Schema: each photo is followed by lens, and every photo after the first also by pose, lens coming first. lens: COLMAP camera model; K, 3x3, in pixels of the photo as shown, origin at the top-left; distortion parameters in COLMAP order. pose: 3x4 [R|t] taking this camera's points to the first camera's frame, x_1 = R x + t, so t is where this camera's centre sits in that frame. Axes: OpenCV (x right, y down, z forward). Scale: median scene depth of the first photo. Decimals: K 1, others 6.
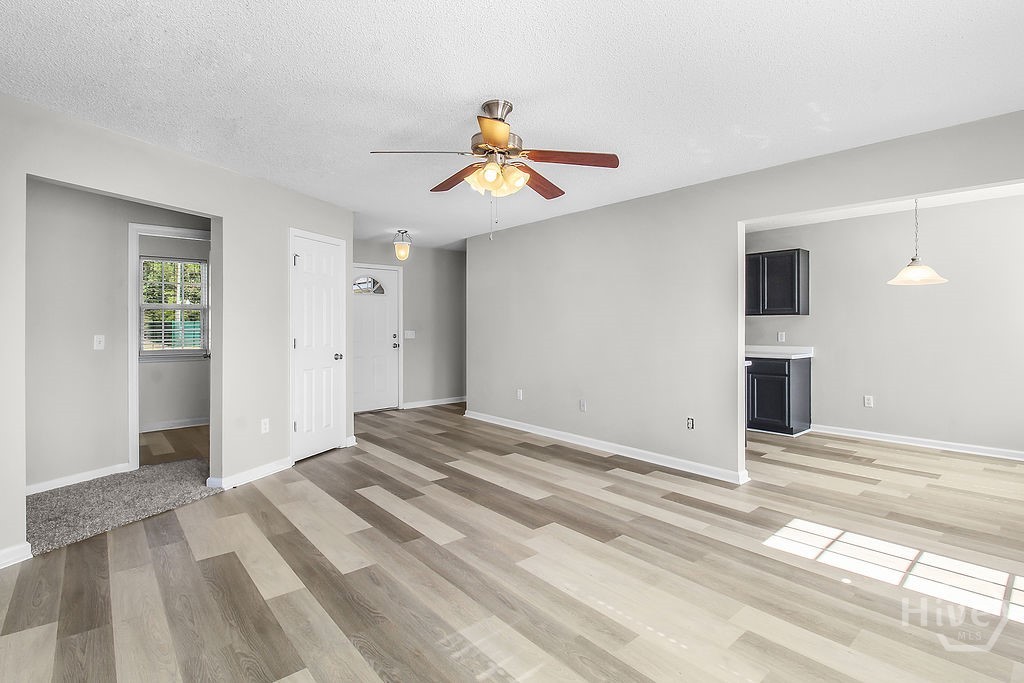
lens RADIAL K [[496.4, 0, 513.3], [0, 496.4, 333.7], [0, 0, 1]] dist [0.000255, -0.001185]
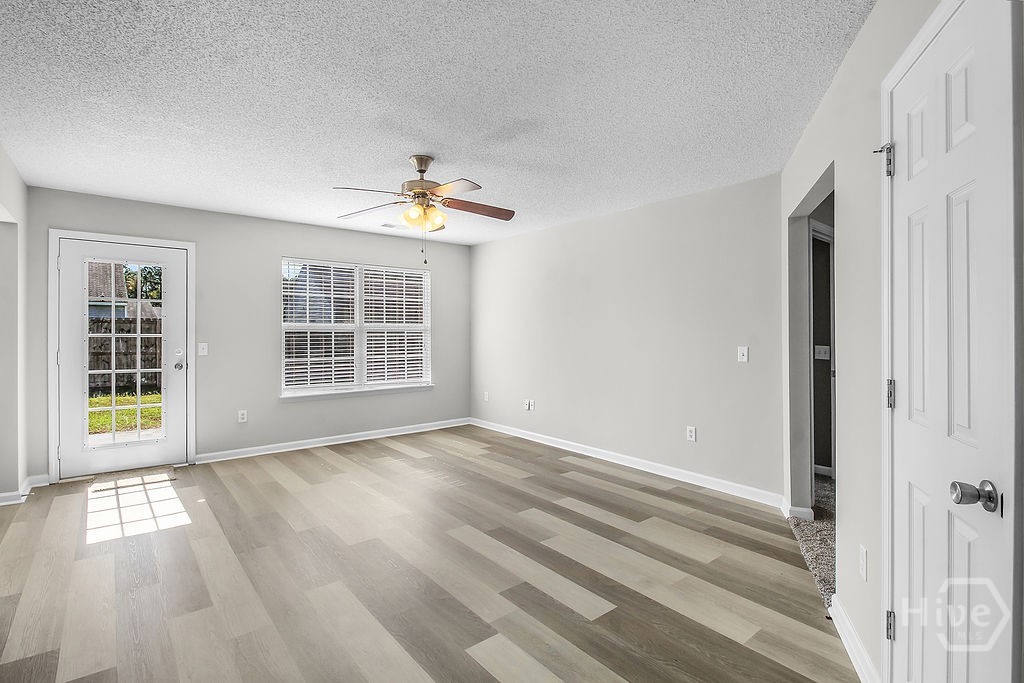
lens RADIAL K [[496.4, 0, 510.3], [0, 496.4, 332.9], [0, 0, 1]] dist [0.000255, -0.001185]
pose [[-0.999759, -0.005283, 0.021315, -0.268544], [-0.004867, 0.999798, 0.019510, -0.046092], [-0.021414, 0.019402, -0.999582, 2.169595]]
